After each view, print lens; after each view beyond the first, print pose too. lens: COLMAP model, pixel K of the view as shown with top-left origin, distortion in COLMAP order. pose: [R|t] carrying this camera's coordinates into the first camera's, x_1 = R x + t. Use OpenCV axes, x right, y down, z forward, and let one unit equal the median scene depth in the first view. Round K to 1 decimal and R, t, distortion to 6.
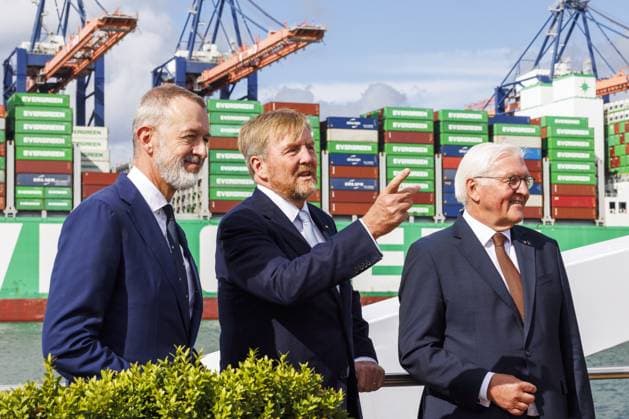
lens RADIAL K [[1376.0, 0, 312.2], [0, 1376.0, 209.3], [0, 0, 1]] dist [-0.010037, 0.000000]
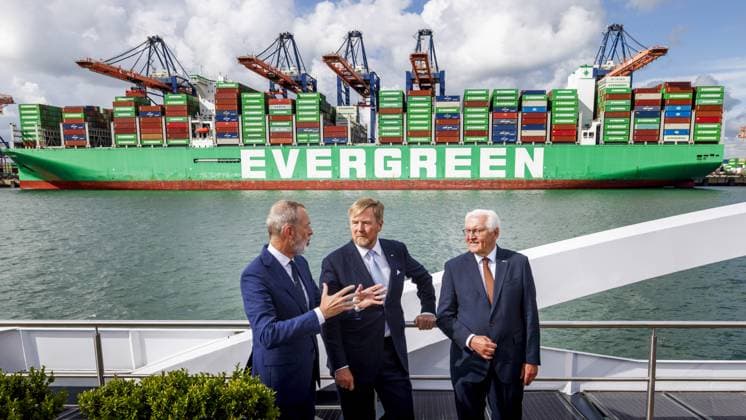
lens RADIAL K [[599.8, 0, 374.7], [0, 599.8, 212.5], [0, 0, 1]] dist [-0.008027, 0.007624]
pose [[0.903897, 0.027966, -0.426835, 0.322926], [0.022194, 0.993450, 0.112090, 0.005527], [0.427174, -0.110791, 0.897356, 0.104584]]
